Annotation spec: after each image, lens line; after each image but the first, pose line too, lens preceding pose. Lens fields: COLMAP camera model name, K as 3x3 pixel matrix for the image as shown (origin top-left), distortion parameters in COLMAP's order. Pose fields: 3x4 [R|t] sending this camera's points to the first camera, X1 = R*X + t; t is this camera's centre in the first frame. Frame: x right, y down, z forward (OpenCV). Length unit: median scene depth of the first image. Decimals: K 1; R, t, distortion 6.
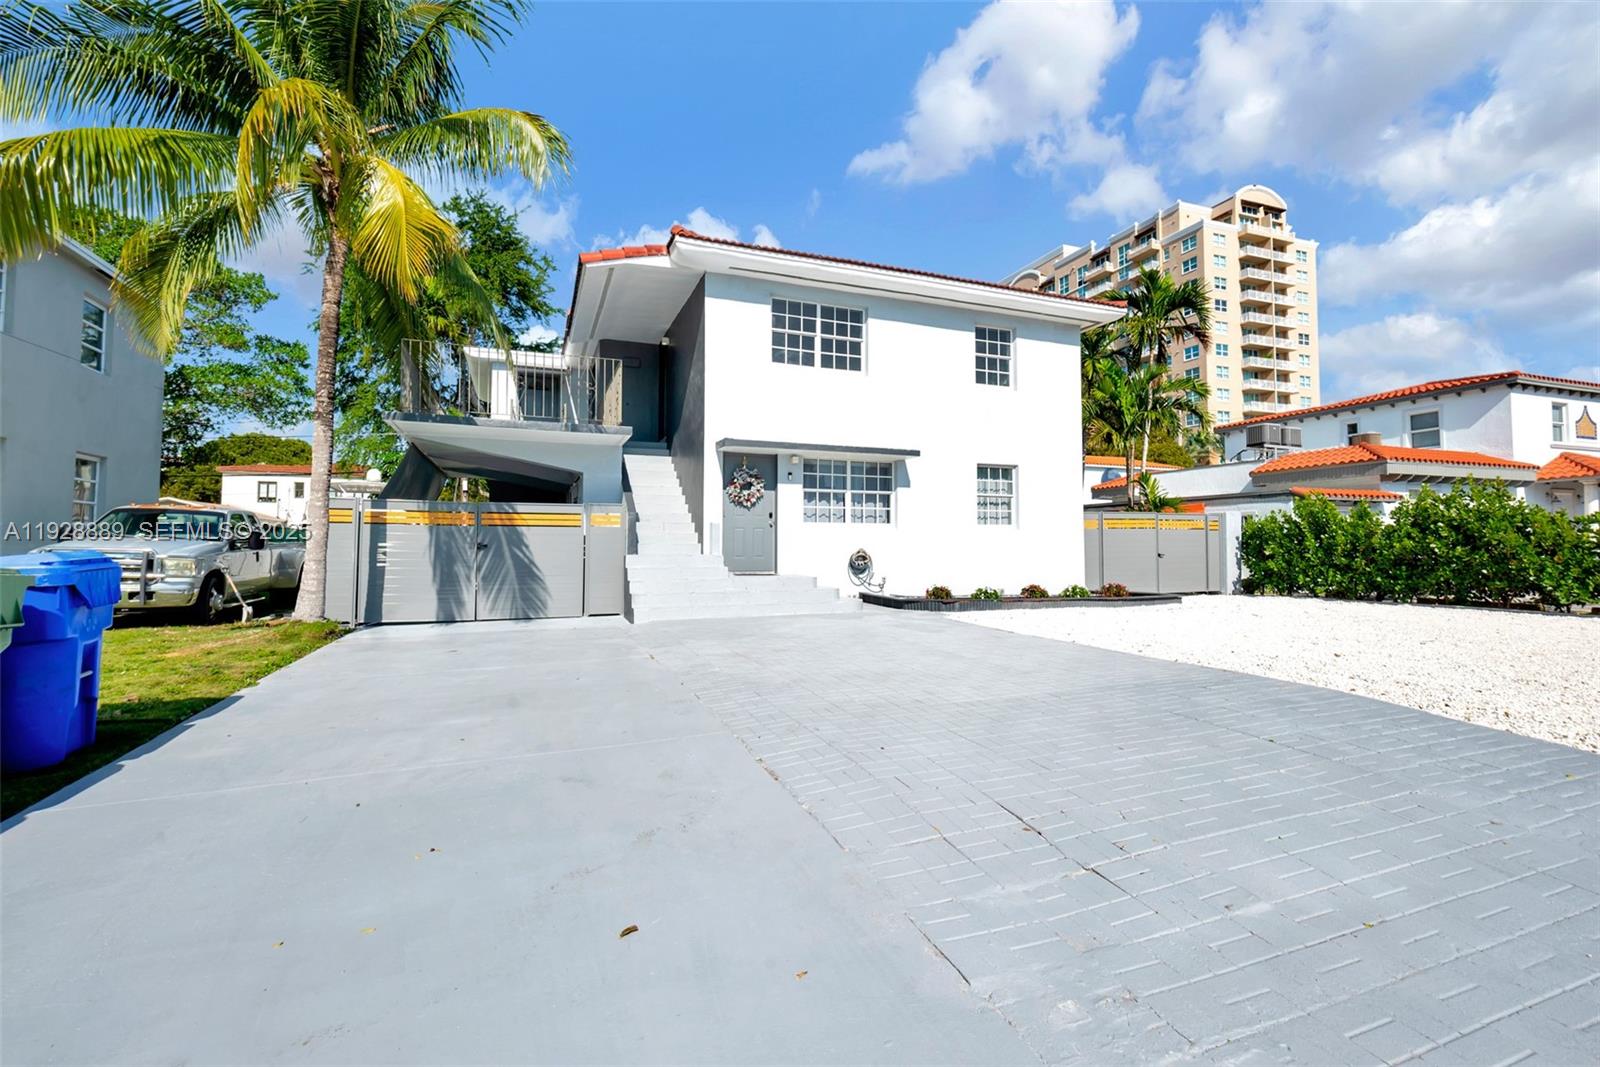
lens RADIAL K [[723.5, 0, 805.5], [0, 723.5, 533.9], [0, 0, 1]] dist [-0.005916, 0.000076]
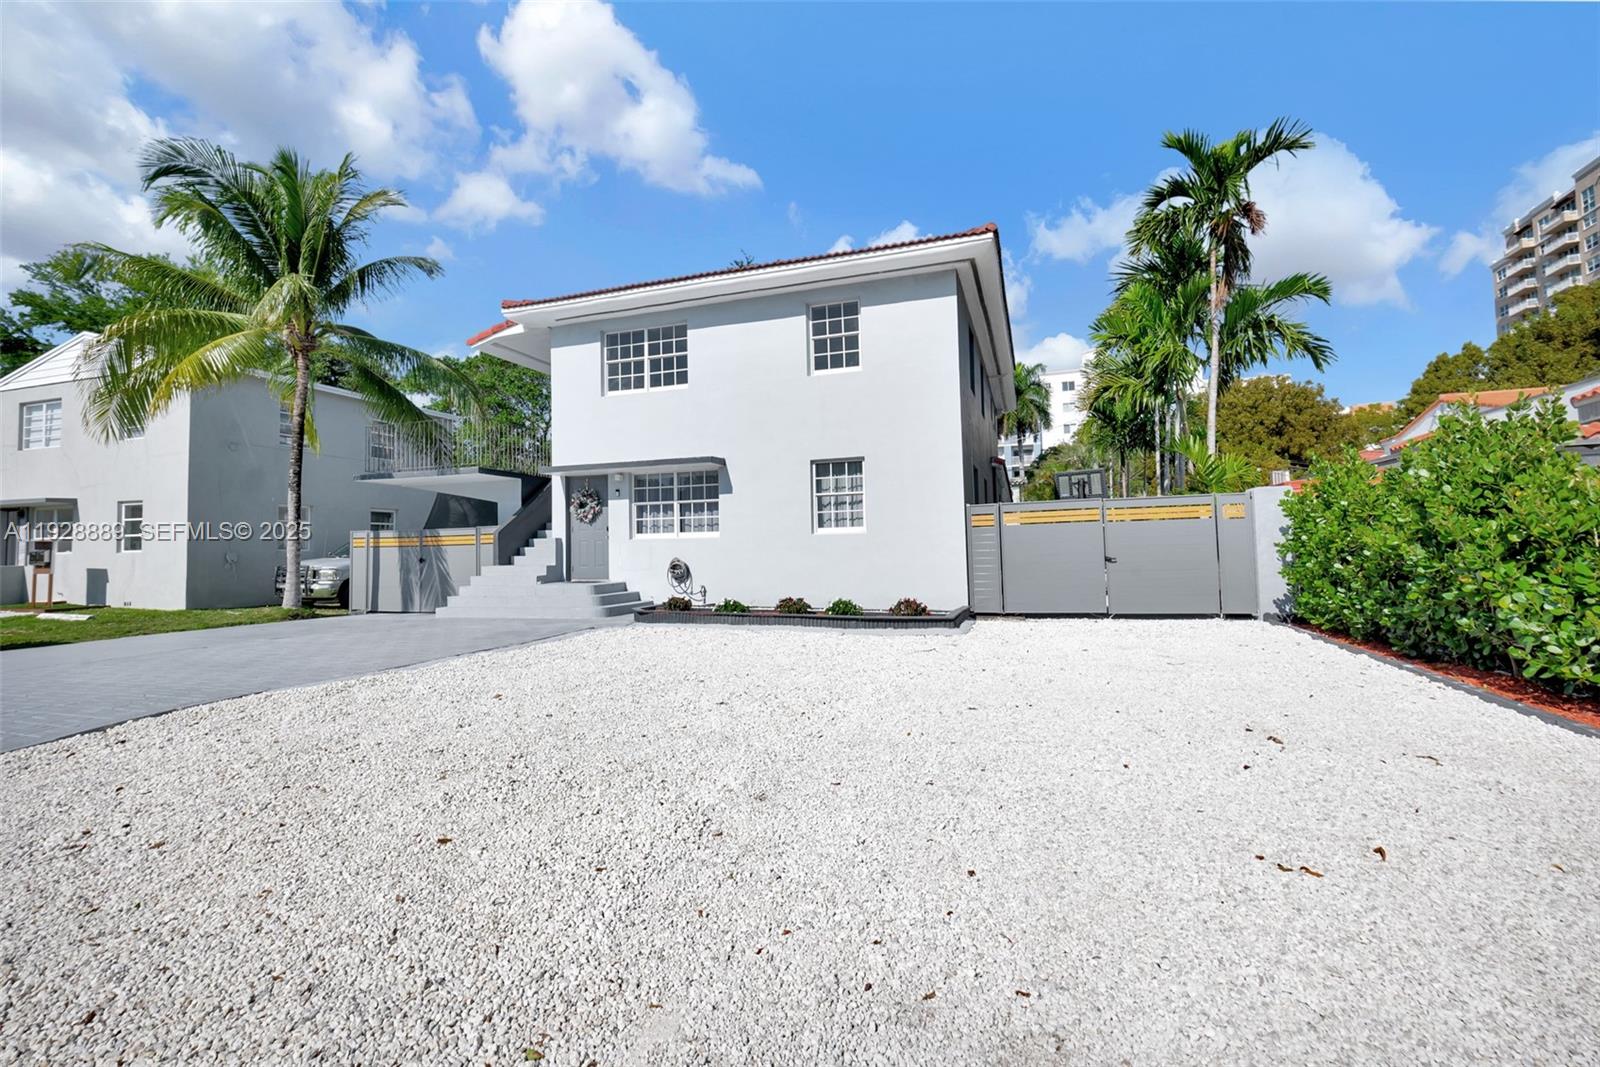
lens RADIAL K [[723.5, 0, 795.7], [0, 723.5, 527.4], [0, 0, 1]] dist [-0.005916, 0.000076]
pose [[0.758689, -0.040673, -0.650183, 0.856129], [0.030084, 0.999172, -0.027400, 0.010309], [0.650759, 0.001228, 0.759284, 0.331804]]
